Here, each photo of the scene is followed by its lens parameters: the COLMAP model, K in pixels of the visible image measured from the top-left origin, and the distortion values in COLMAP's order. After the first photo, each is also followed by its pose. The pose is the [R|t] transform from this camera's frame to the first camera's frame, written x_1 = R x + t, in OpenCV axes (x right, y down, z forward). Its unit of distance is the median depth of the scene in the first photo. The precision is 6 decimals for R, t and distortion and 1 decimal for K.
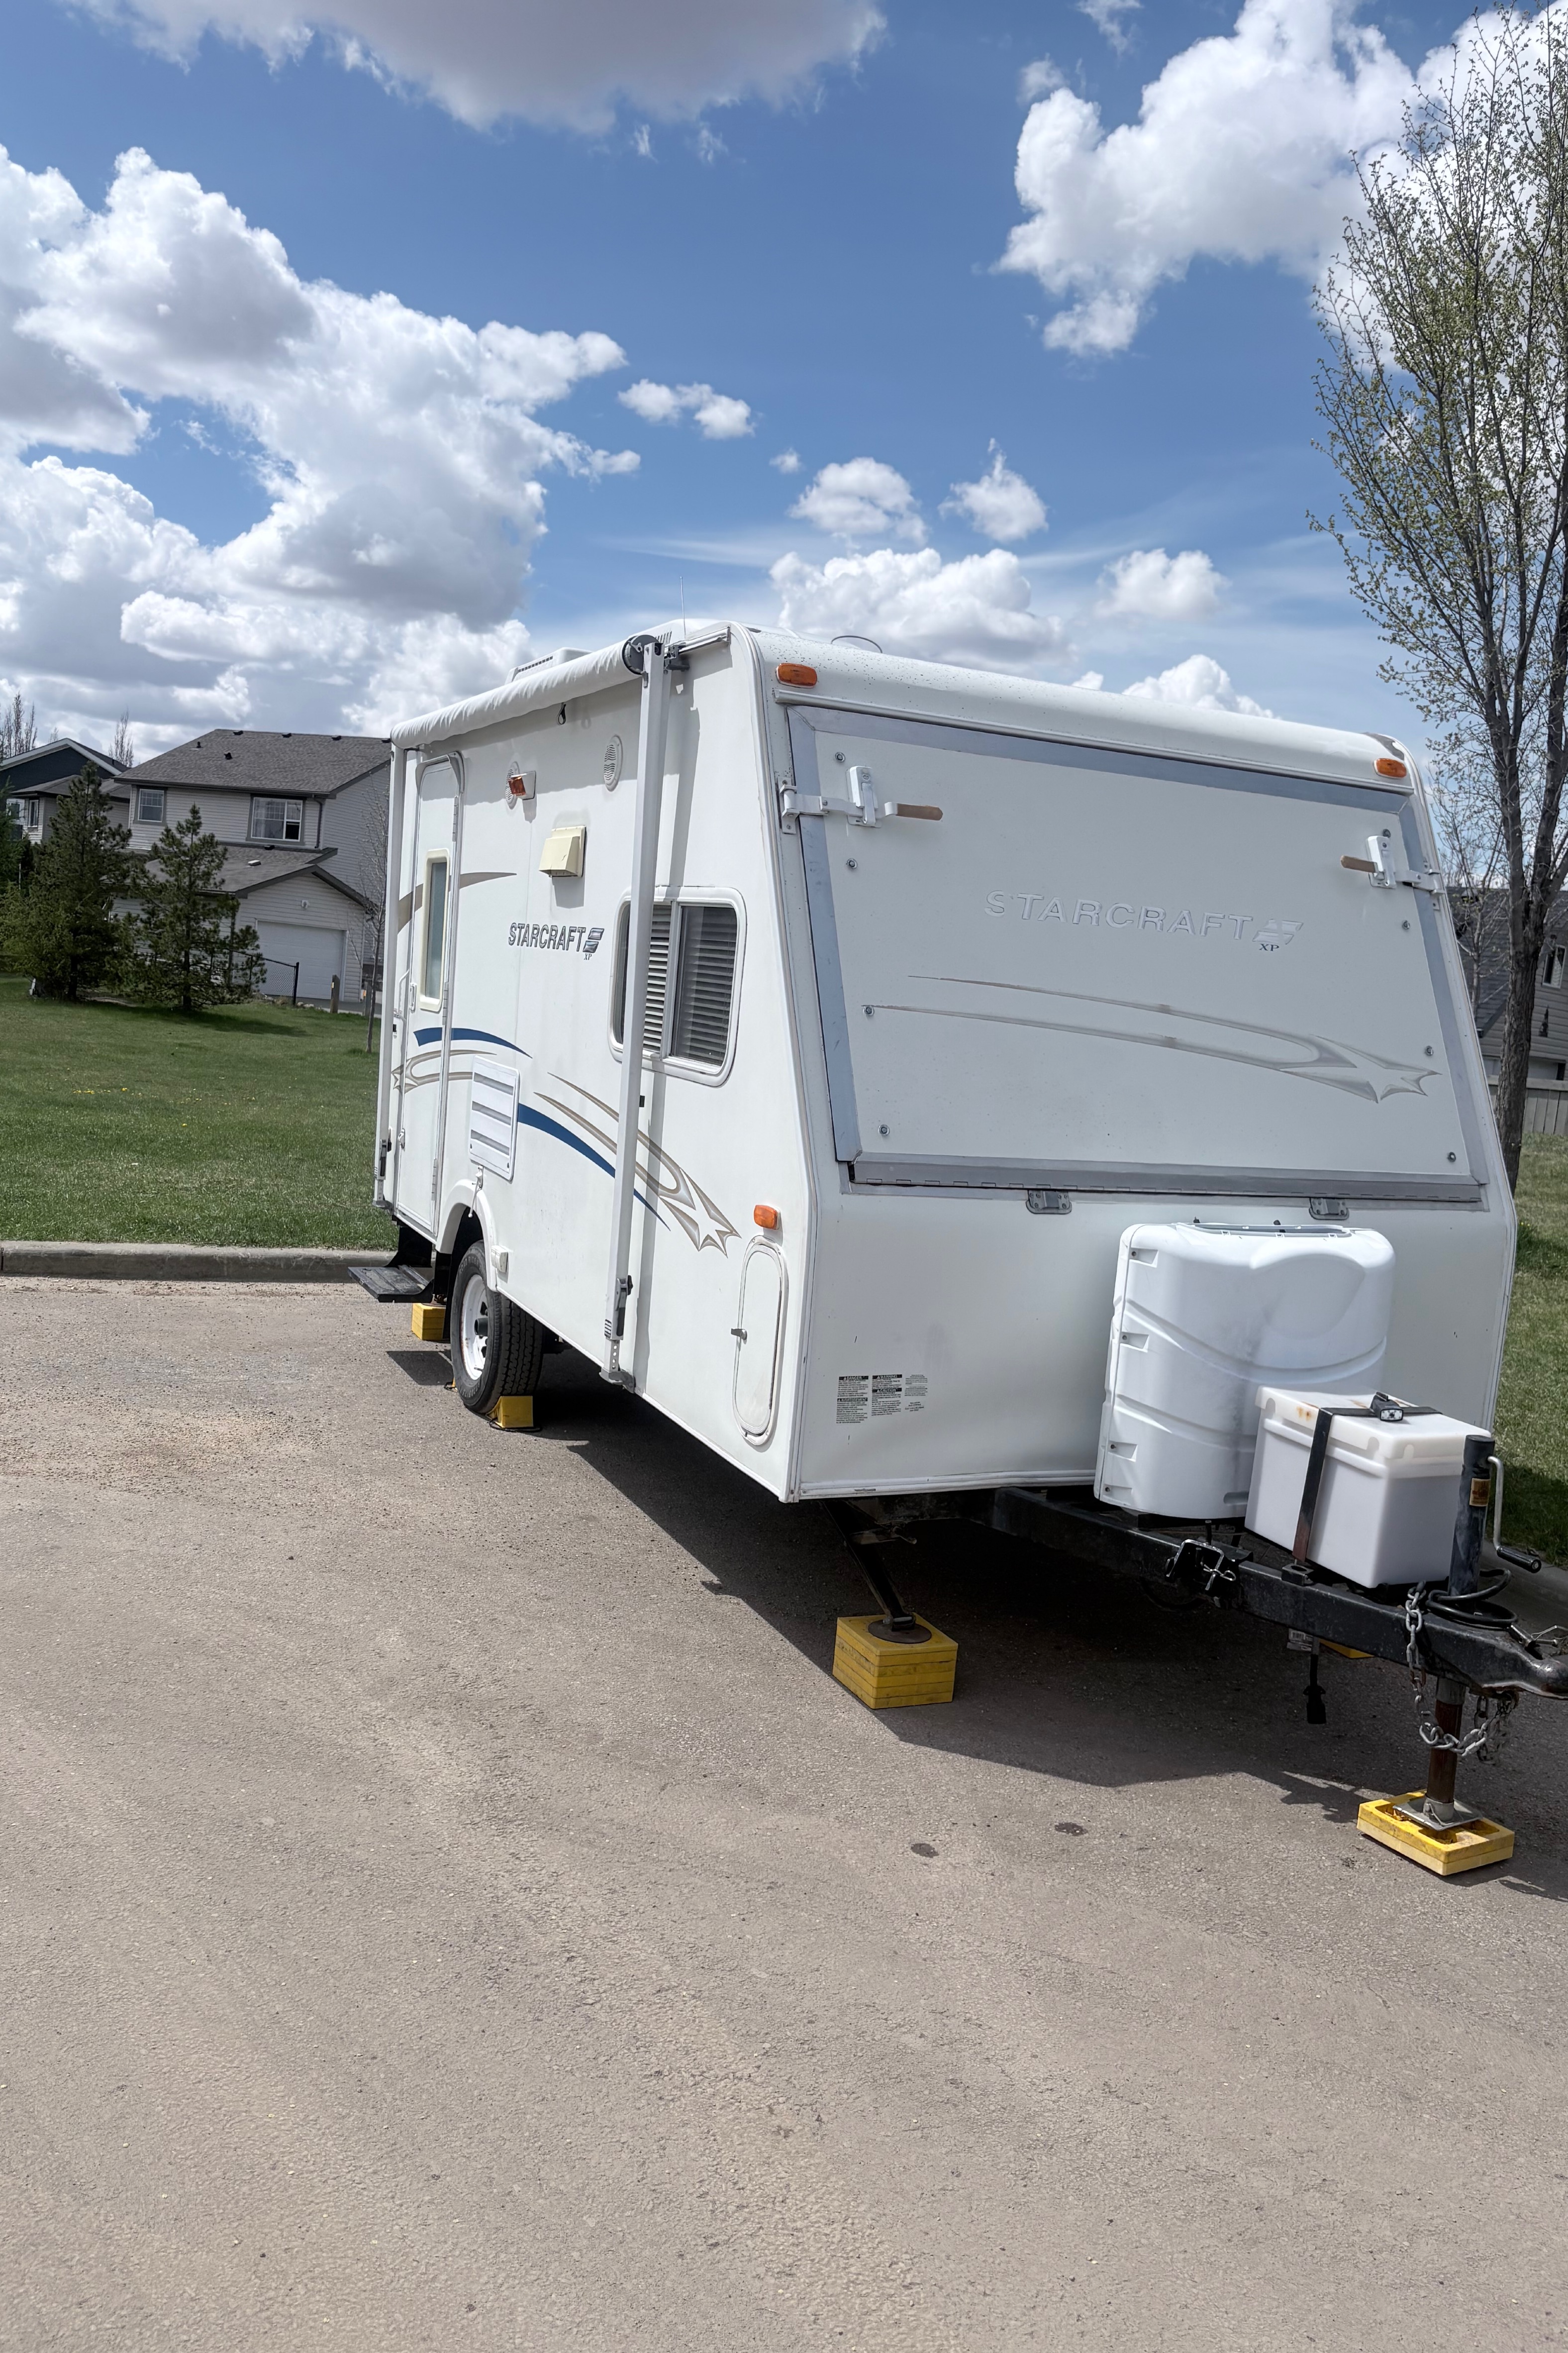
lens RADIAL K [[1784.0, 0, 784.0], [0, 1784.0, 1176.5], [0, 0, 1]] dist [0.073784, -0.107605]
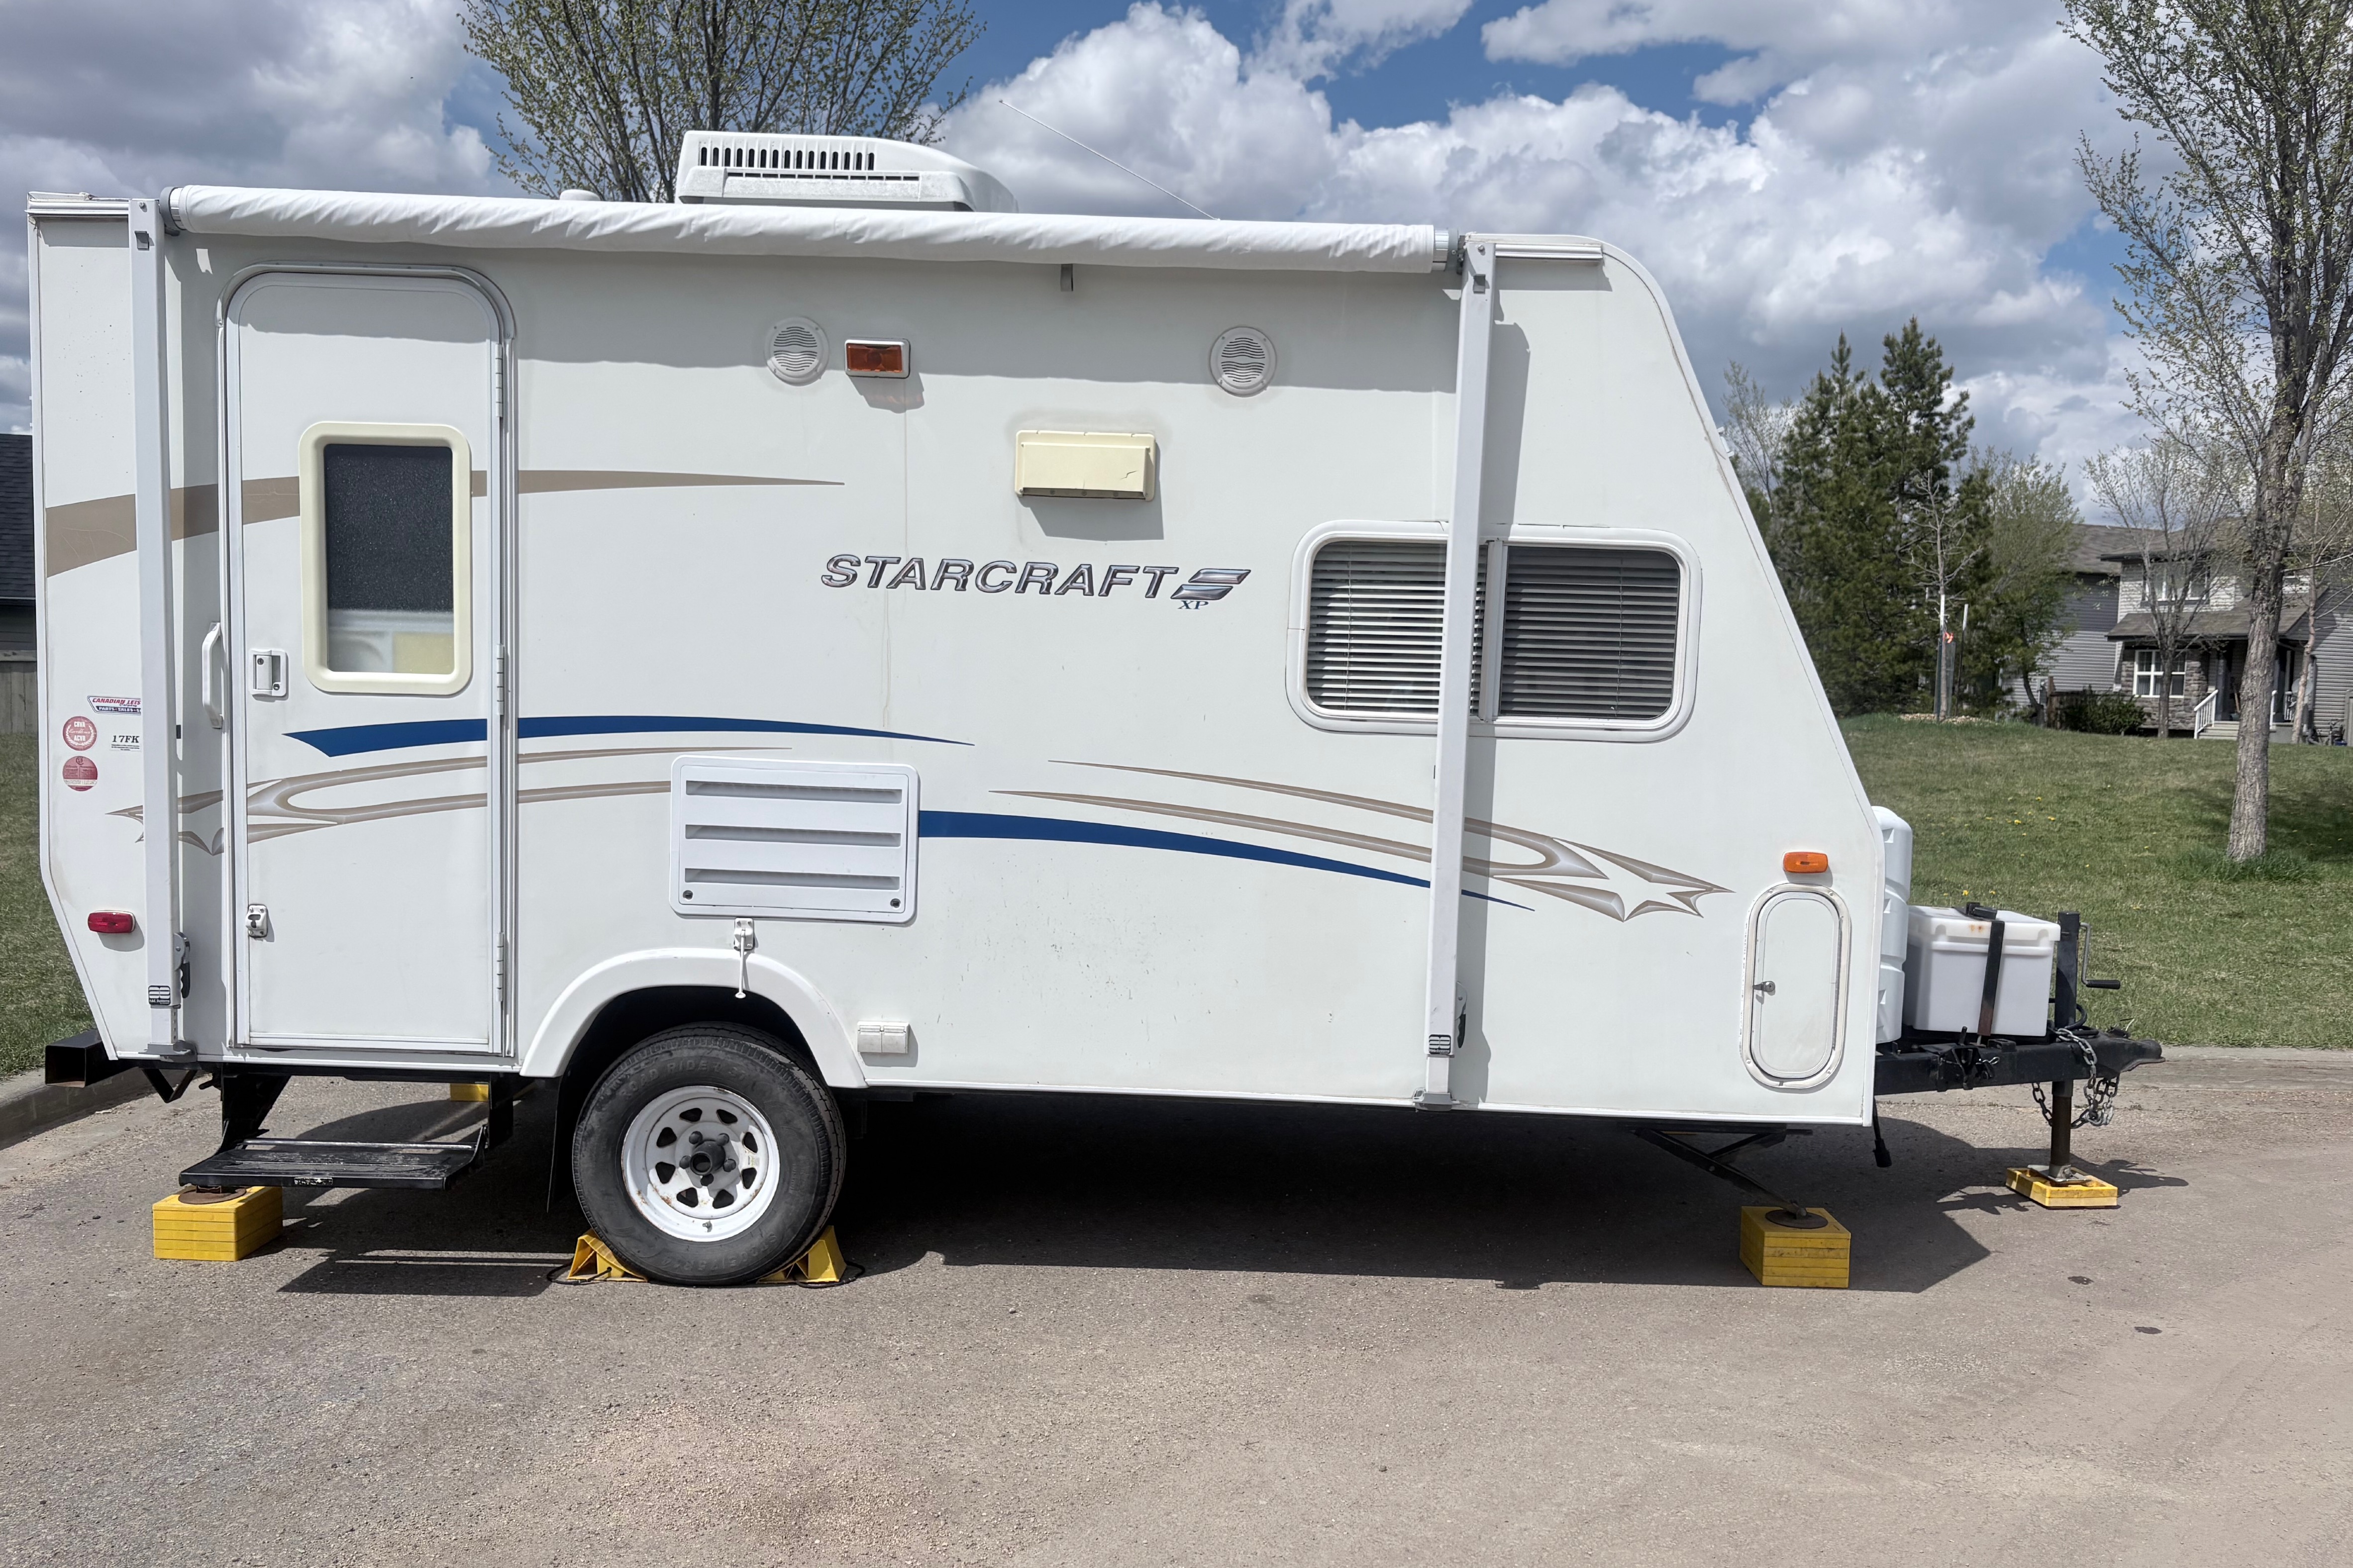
lens RADIAL K [[1808.0, 0, 1186.3], [0, 1808.0, 779.6], [0, 0, 1]] dist [0.025992, 0.000189]
pose [[0.436318, -0.142482, 0.888440, -0.962358], [0.109742, 0.988438, 0.104624, -0.153079], [-0.893075, 0.051850, 0.446910, 0.768172]]
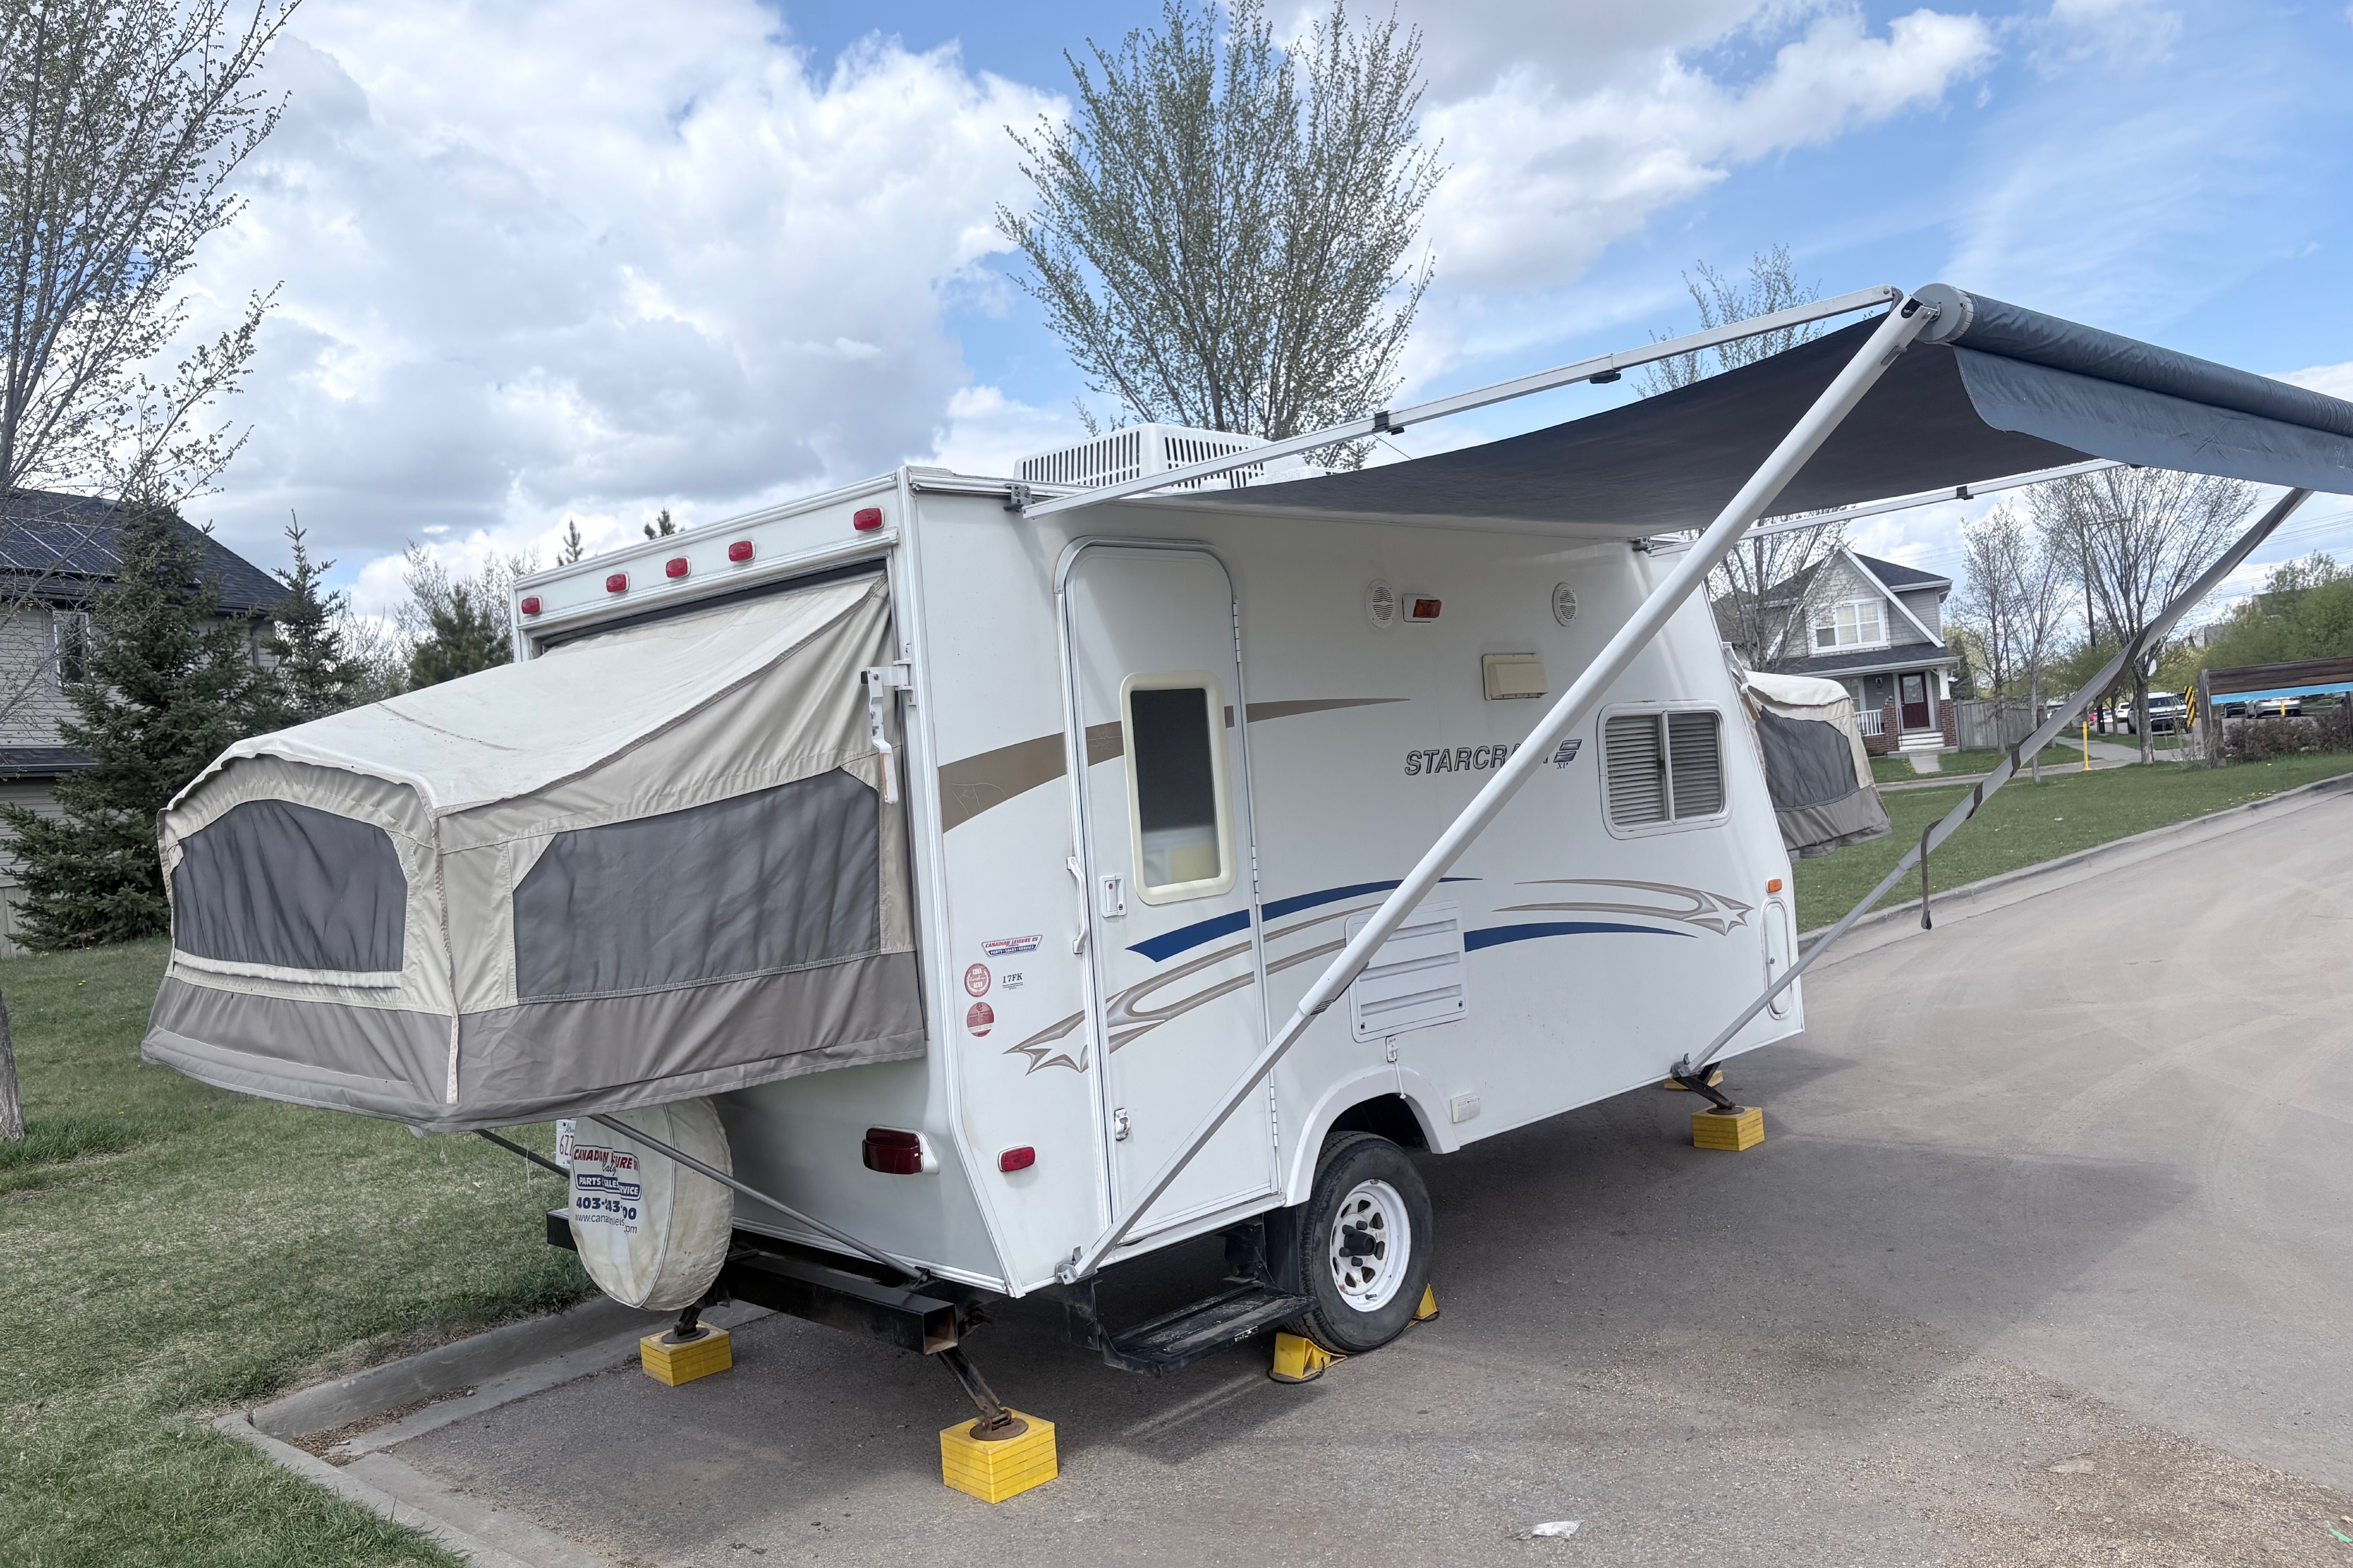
lens RADIAL K [[1773.5, 0, 1194.0], [0, 1773.5, 774.6], [0, 0, 1]] dist [0.065584, -0.056143]
pose [[-0.349491, -0.057092, 0.935199, -1.290295], [0.157803, 0.980296, 0.118817, -0.341695], [-0.923555, 0.189102, -0.333595, 1.880754]]
